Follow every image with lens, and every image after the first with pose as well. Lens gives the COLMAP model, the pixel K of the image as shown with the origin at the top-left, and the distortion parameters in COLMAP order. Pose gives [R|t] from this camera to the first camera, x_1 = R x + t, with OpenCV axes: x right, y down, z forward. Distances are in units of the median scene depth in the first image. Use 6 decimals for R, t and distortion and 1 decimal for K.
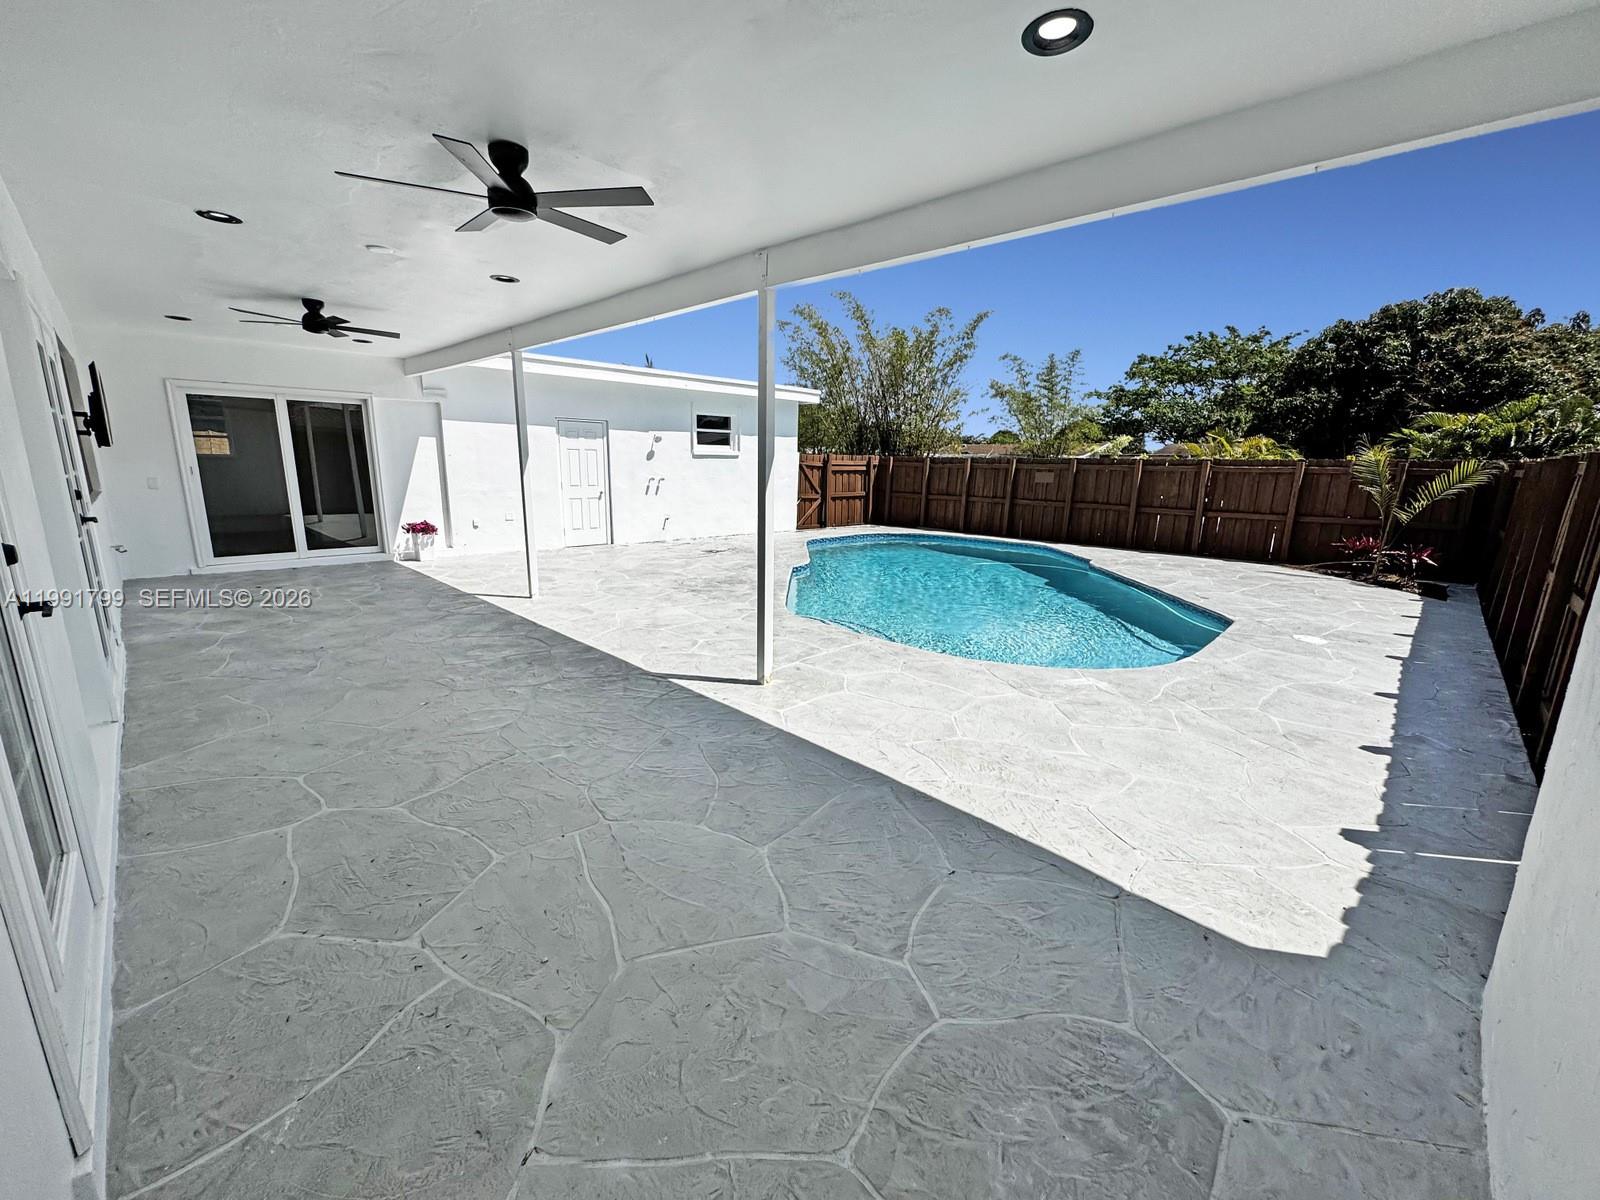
lens RADIAL K [[639.4, 0, 800.0], [0, 639.4, 600.0], [0, 0, 1]] dist [-0.002884, 0.000173]
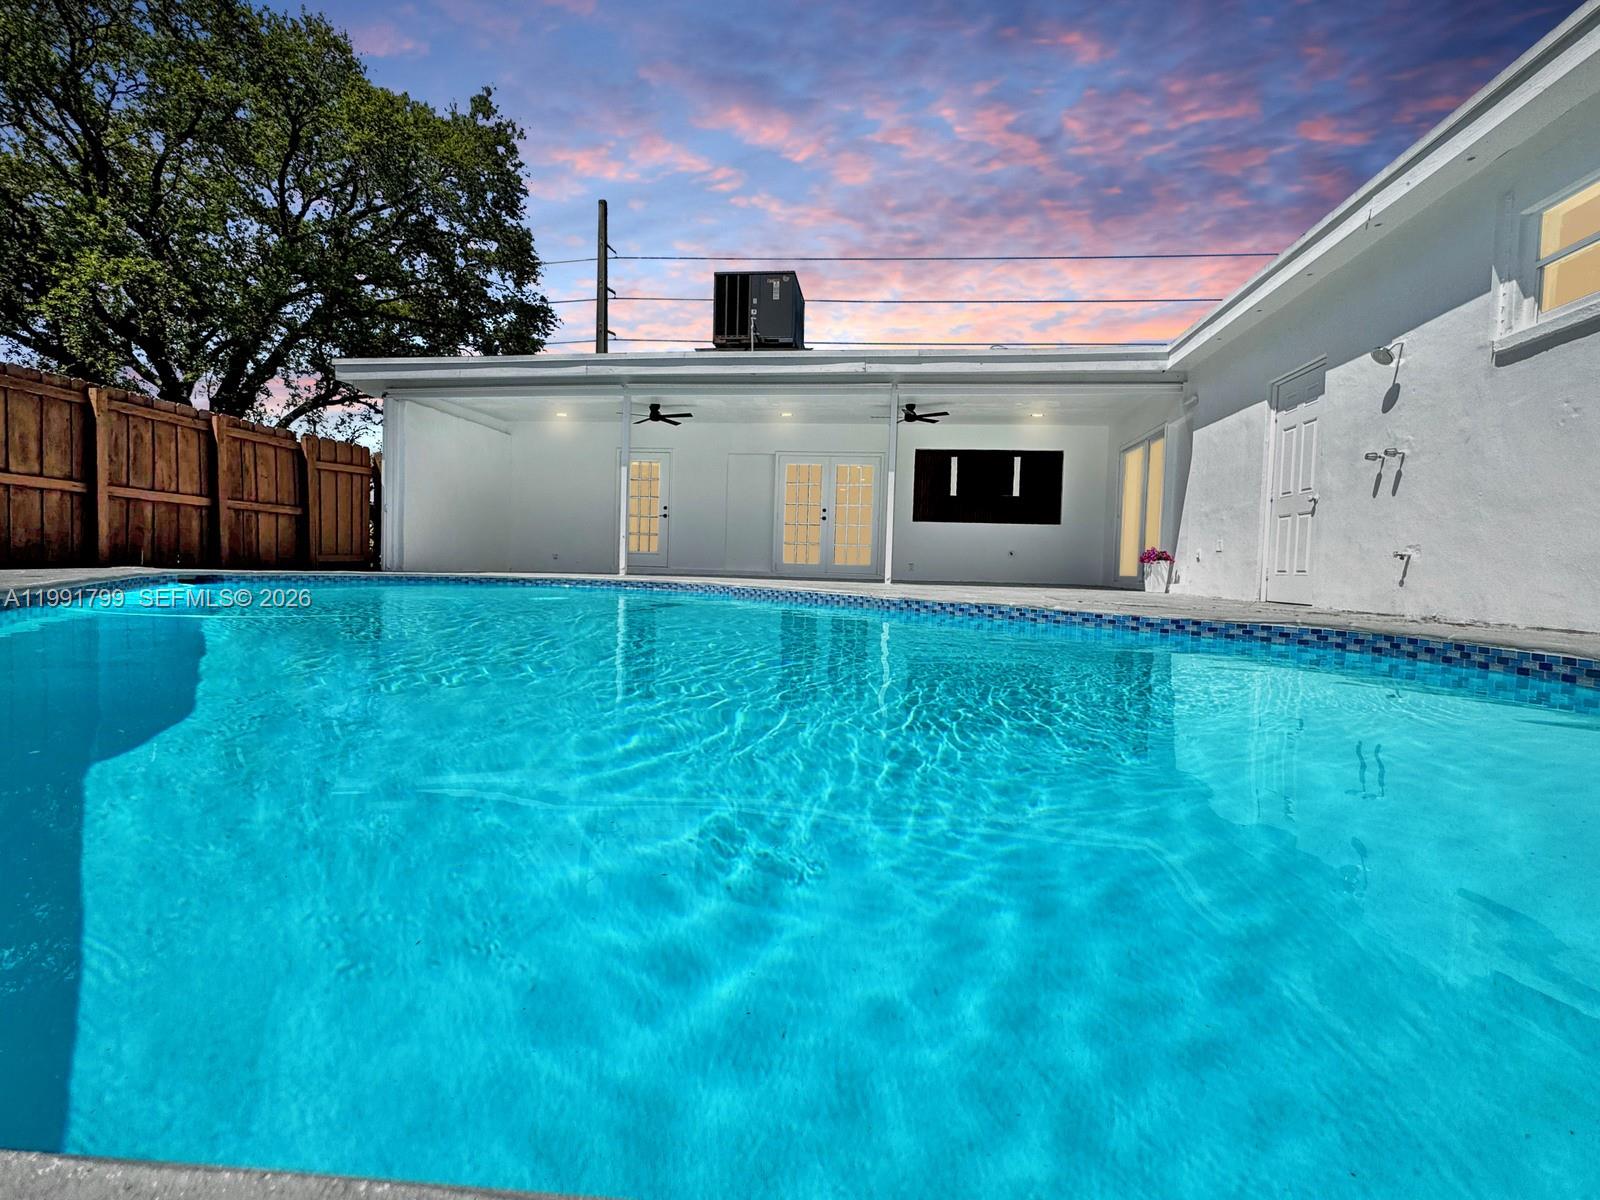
lens RADIAL K [[712.4, 0, 800.0], [0, 712.4, 600.0], [0, 0, 1]] dist [-0.001774, -0.000472]
pose [[-0.791632, -0.017205, -0.610756, 0.261952], [-0.173506, 0.964782, 0.197713, -0.101894], [0.585845, 0.262486, -0.766738, 0.920362]]
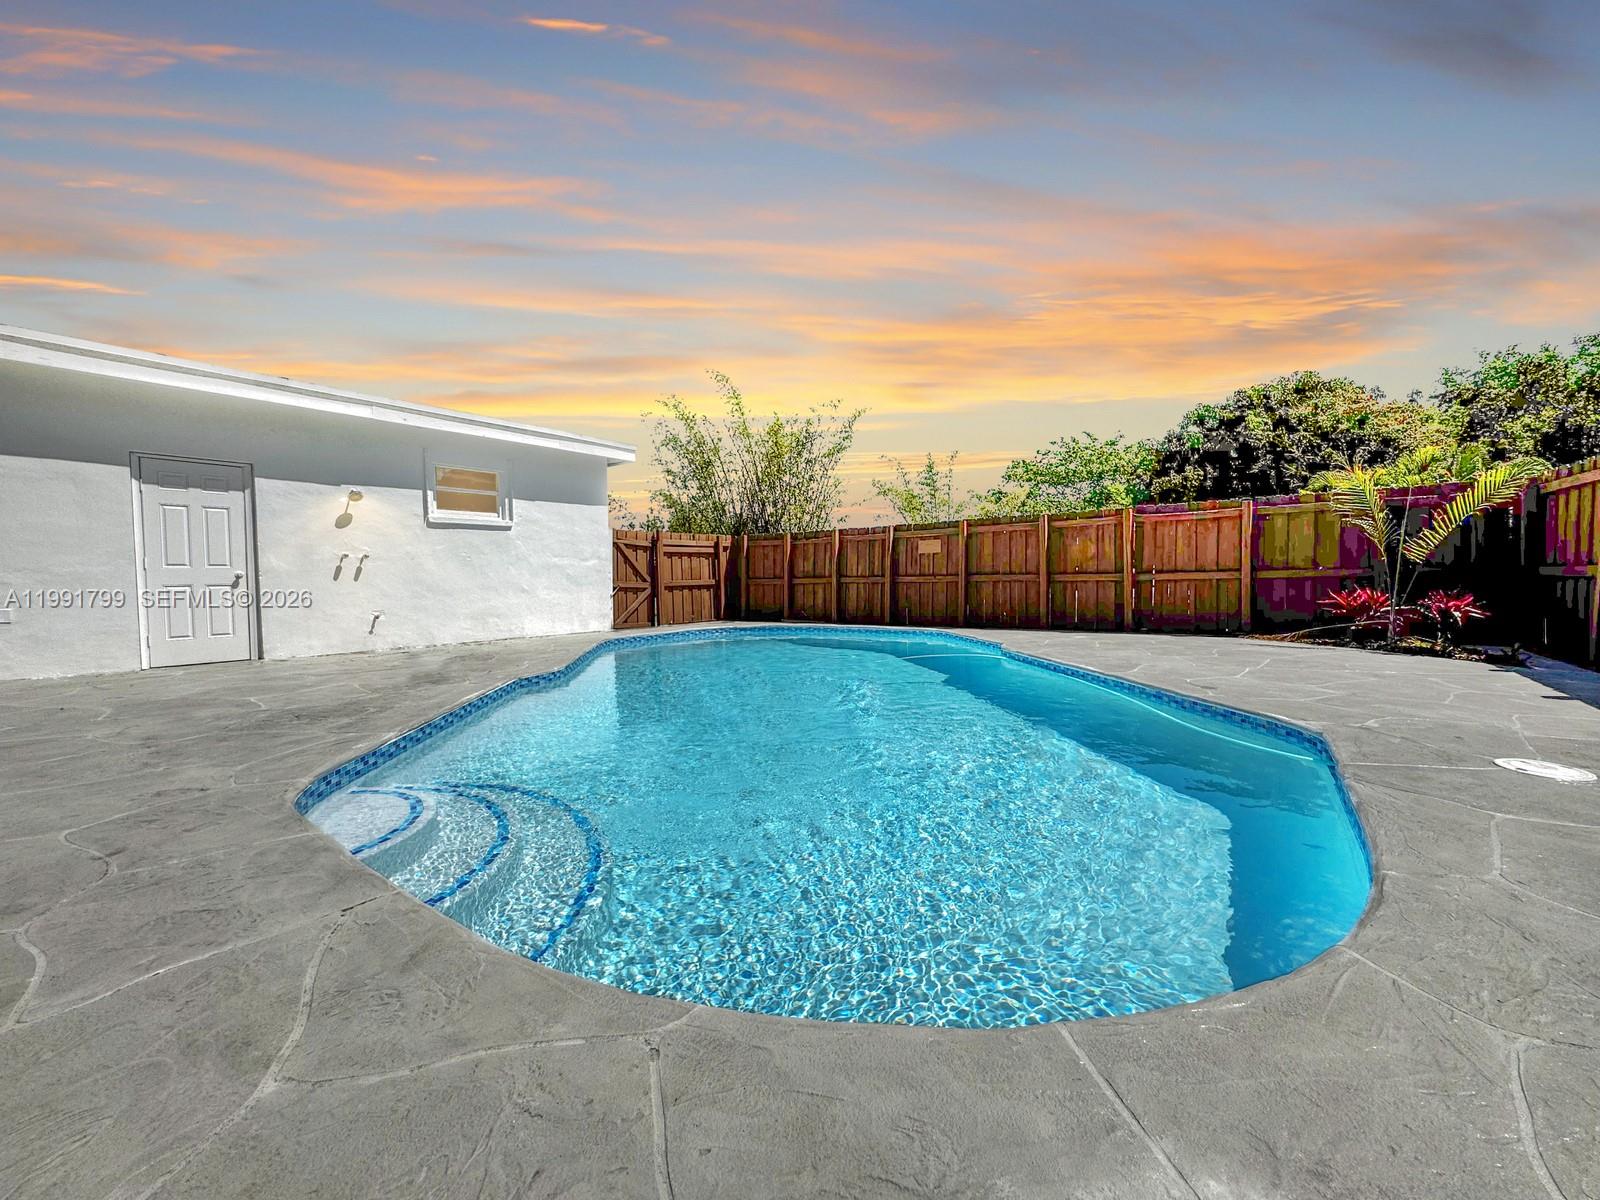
lens RADIAL K [[639.4, 0, 800.0], [0, 639.4, 600.0], [0, 0, 1]] dist [-0.002884, 0.000173]
pose [[0.988649, -0.041416, 0.144422, 0.102404], [0.066242, 0.982941, -0.171580, -0.003341], [-0.134852, 0.179199, 0.974527, 0.251873]]
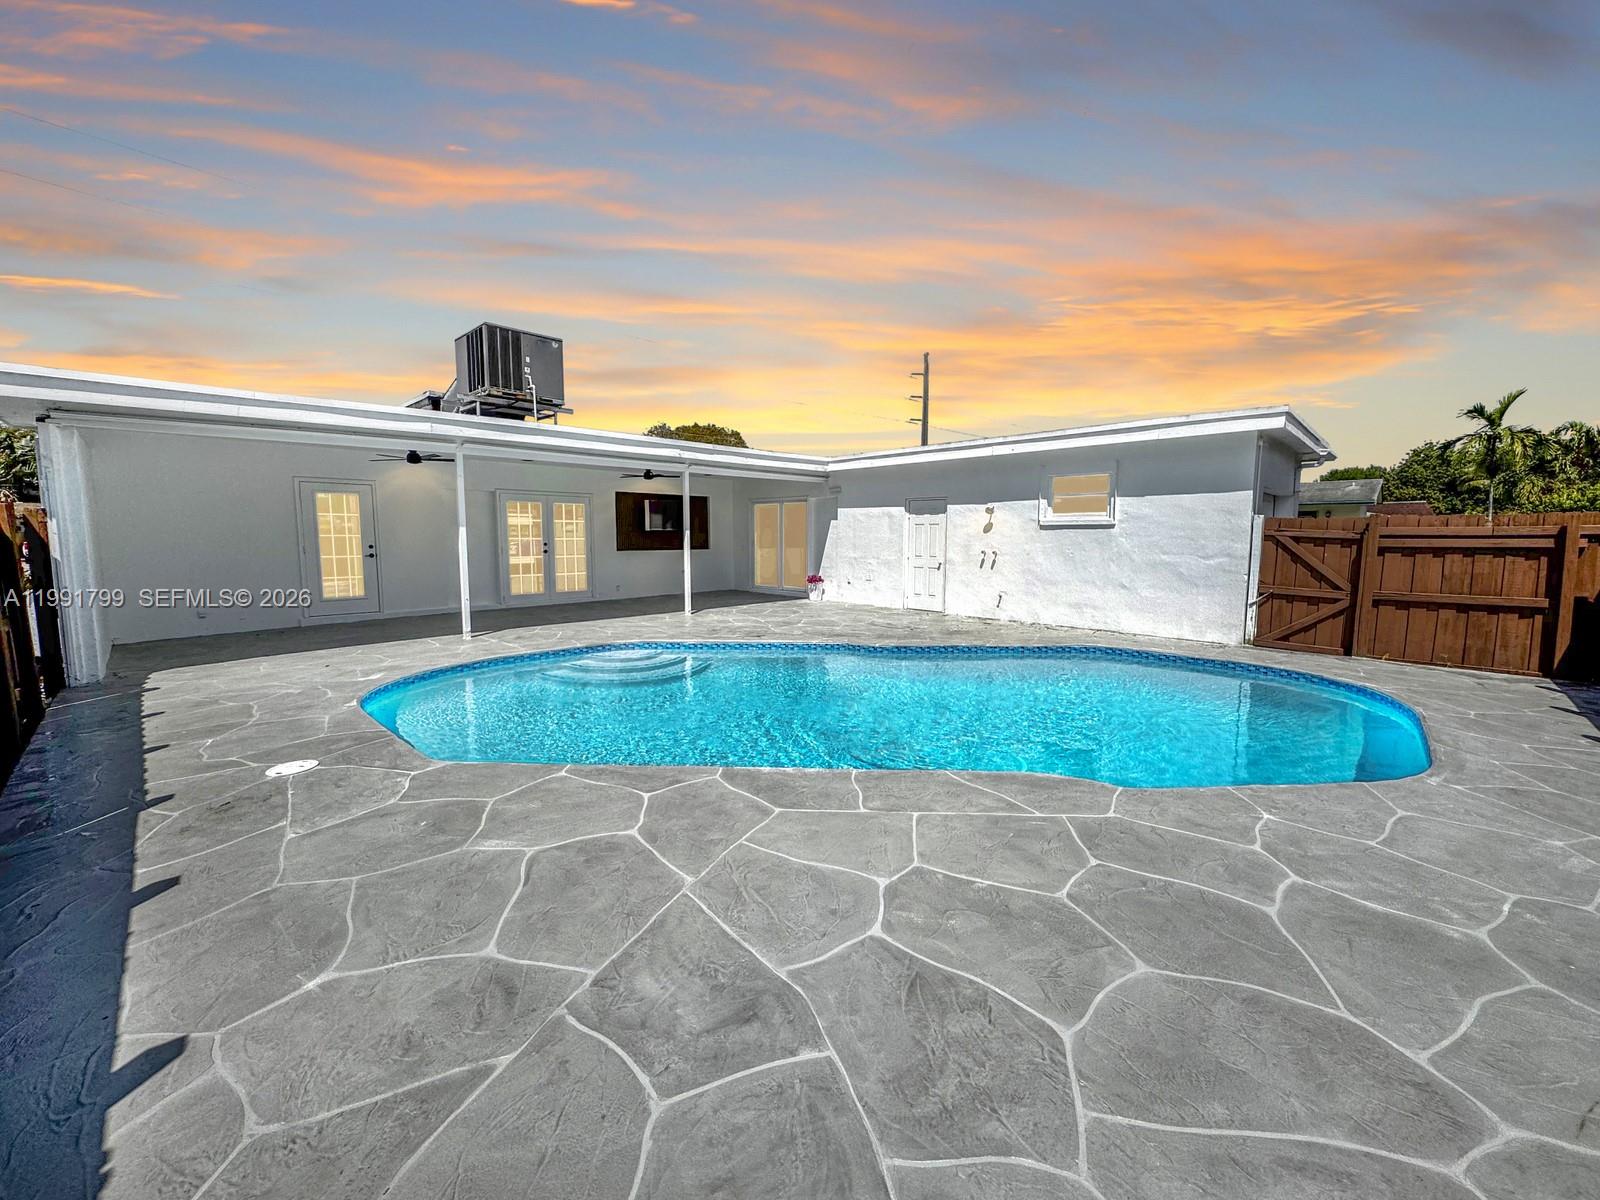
lens RADIAL K [[639.4, 0, 800.0], [0, 639.4, 600.0], [0, 0, 1]] dist [-0.002884, 0.000173]
pose [[0.003538, 0.084083, -0.996452, 0.573967], [-0.213043, 0.973646, 0.081402, -0.110816], [0.977036, 0.212000, 0.021358, 0.579394]]
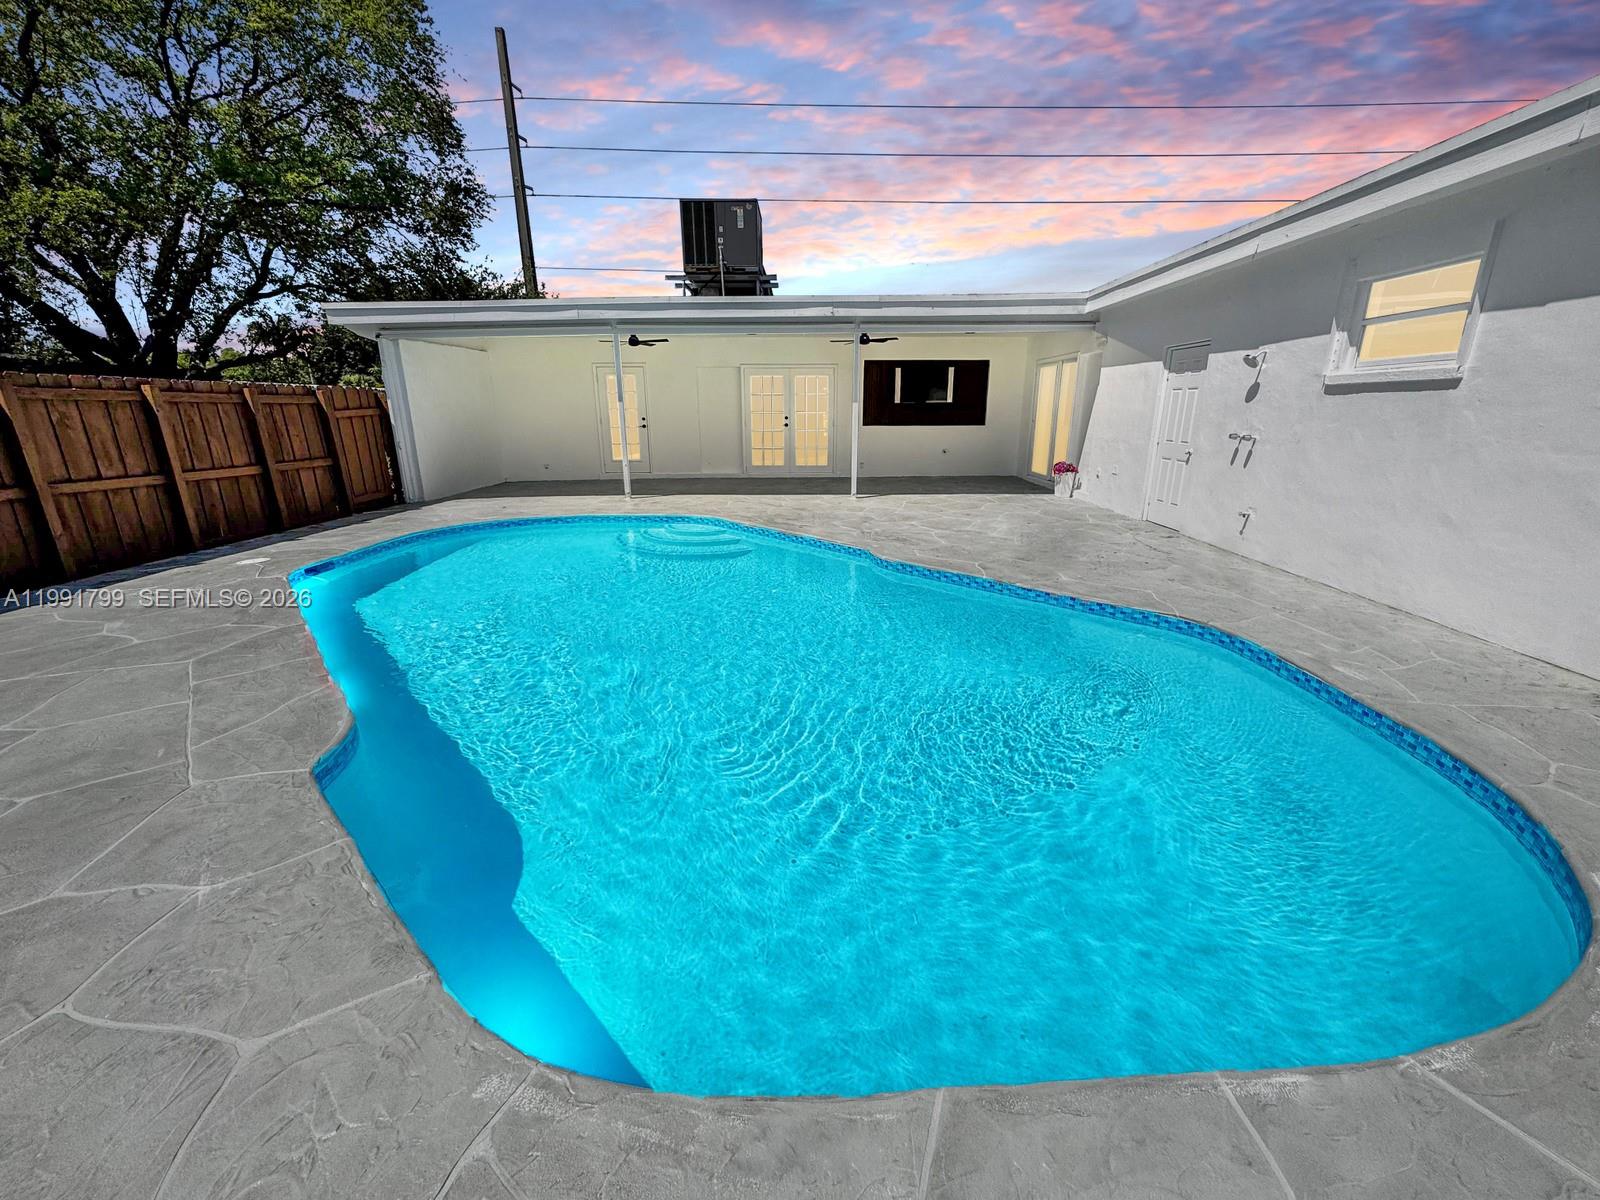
lens RADIAL K [[639.4, 0, 800.0], [0, 639.4, 600.0], [0, 0, 1]] dist [-0.002884, 0.000173]
pose [[-0.715999, 0.183871, -0.673452, 0.344405], [-0.157881, 0.897046, 0.412774, -0.183730], [0.680014, 0.401871, -0.613254, 0.906731]]
